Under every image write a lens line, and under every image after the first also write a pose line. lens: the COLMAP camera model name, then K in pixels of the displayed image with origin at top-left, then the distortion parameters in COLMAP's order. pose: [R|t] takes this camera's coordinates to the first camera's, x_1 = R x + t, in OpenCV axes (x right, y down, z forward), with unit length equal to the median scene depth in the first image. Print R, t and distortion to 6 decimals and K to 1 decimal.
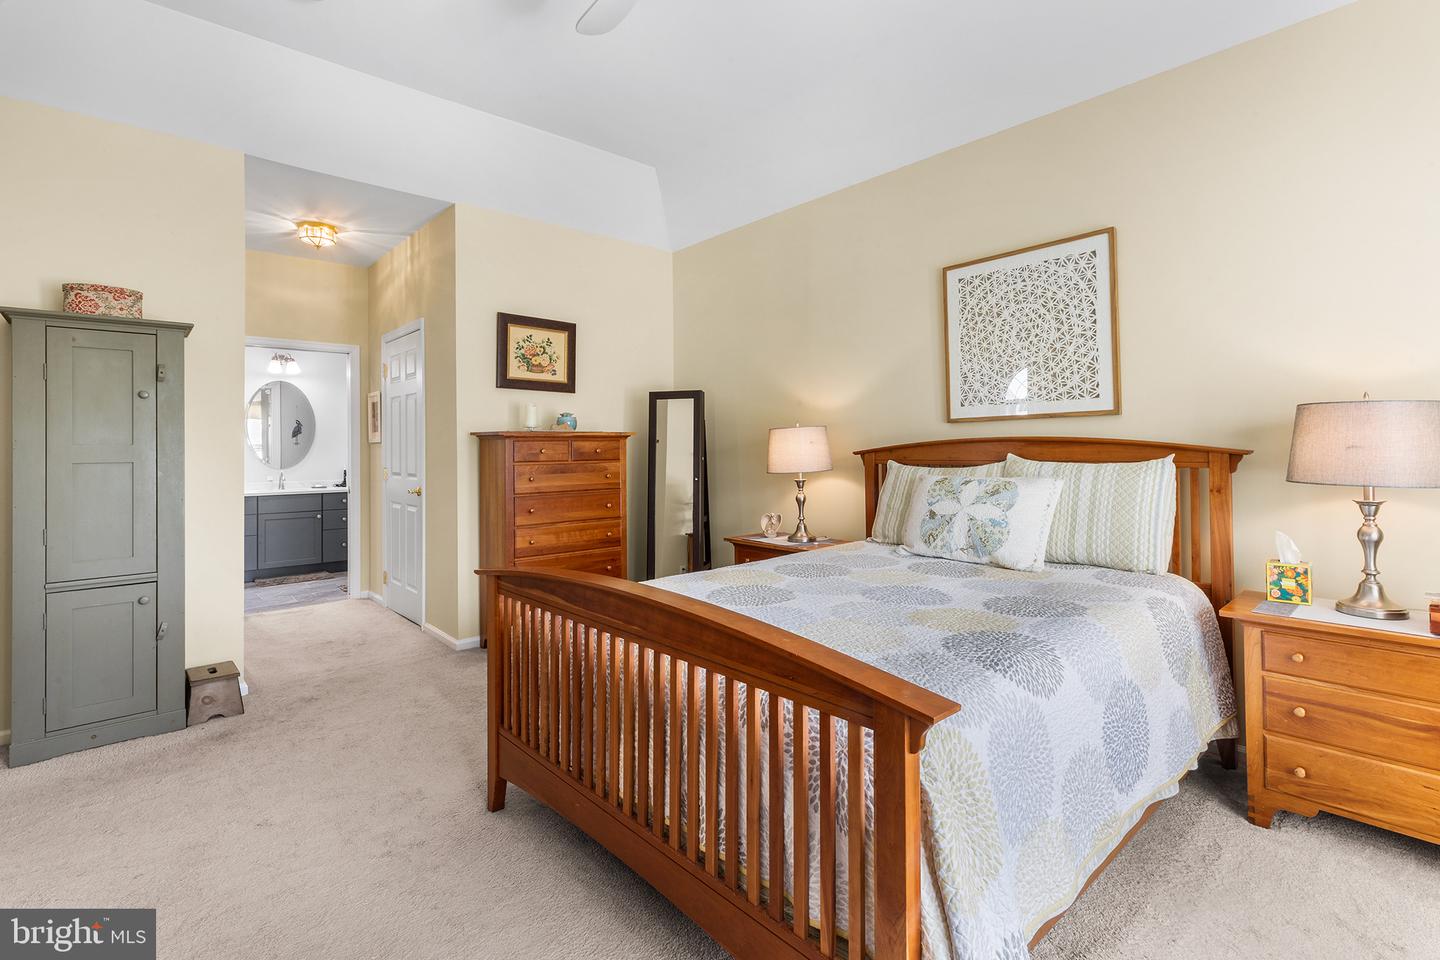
lens RADIAL K [[665.7, 0, 718.5], [0, 665.7, 443.3], [0, 0, 1]] dist [0.000378, -0.000006]
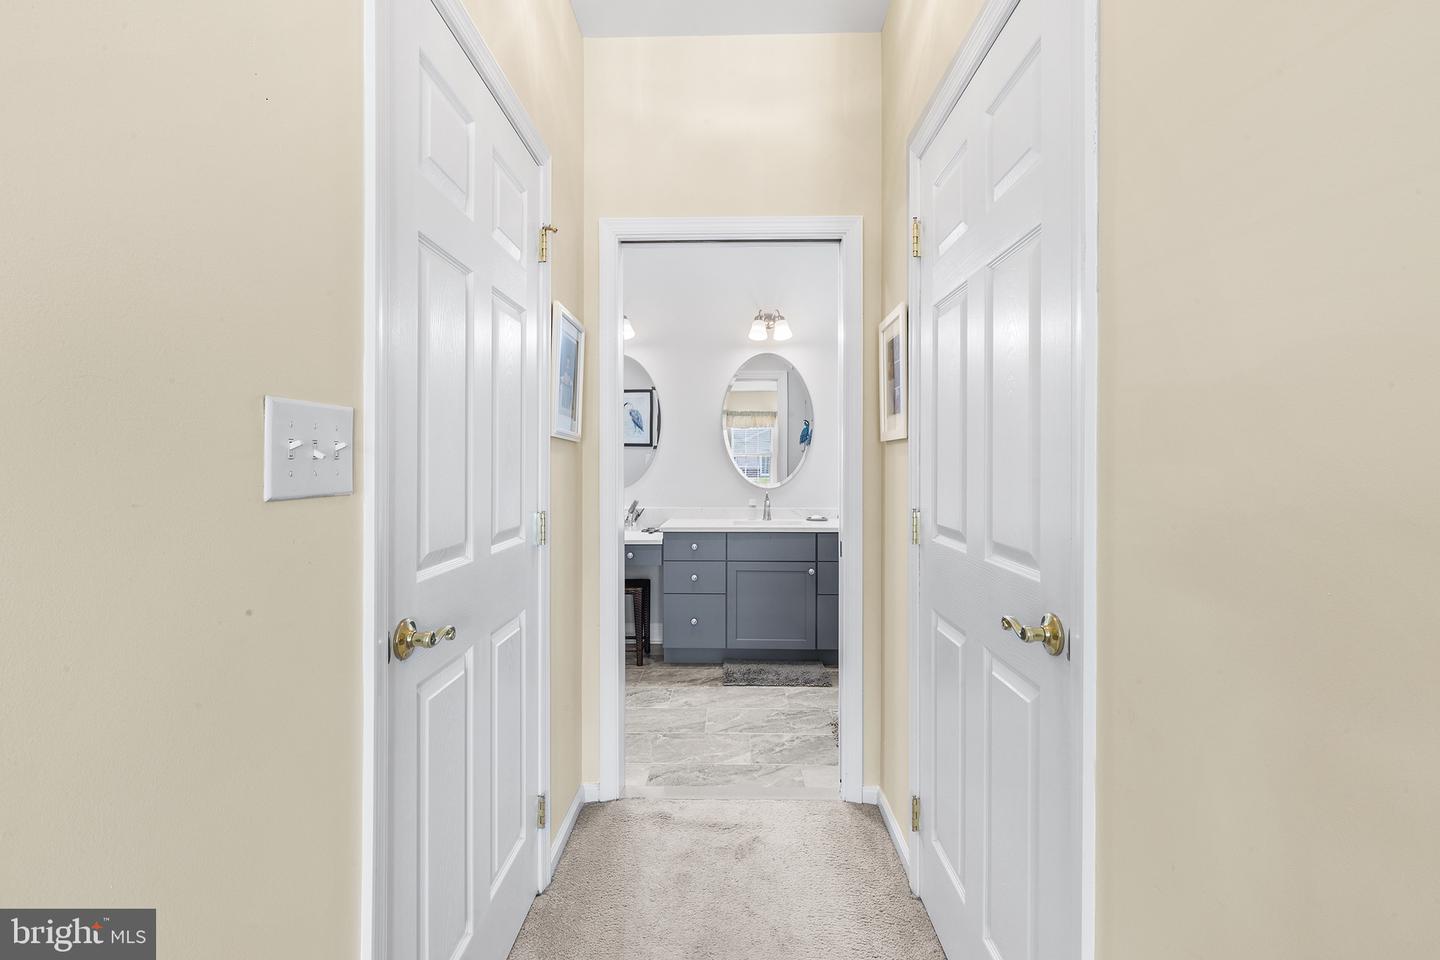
lens RADIAL K [[659.2, 0, 712.8], [0, 659.2, 470.0], [0, 0, 1]] dist [0.003047, -0.000606]
pose [[0.723137, 0.014311, -0.690556, -0.849418], [-0.000496, 0.999796, 0.020200, 0.024399], [0.690704, -0.014265, 0.722997, 1.690715]]
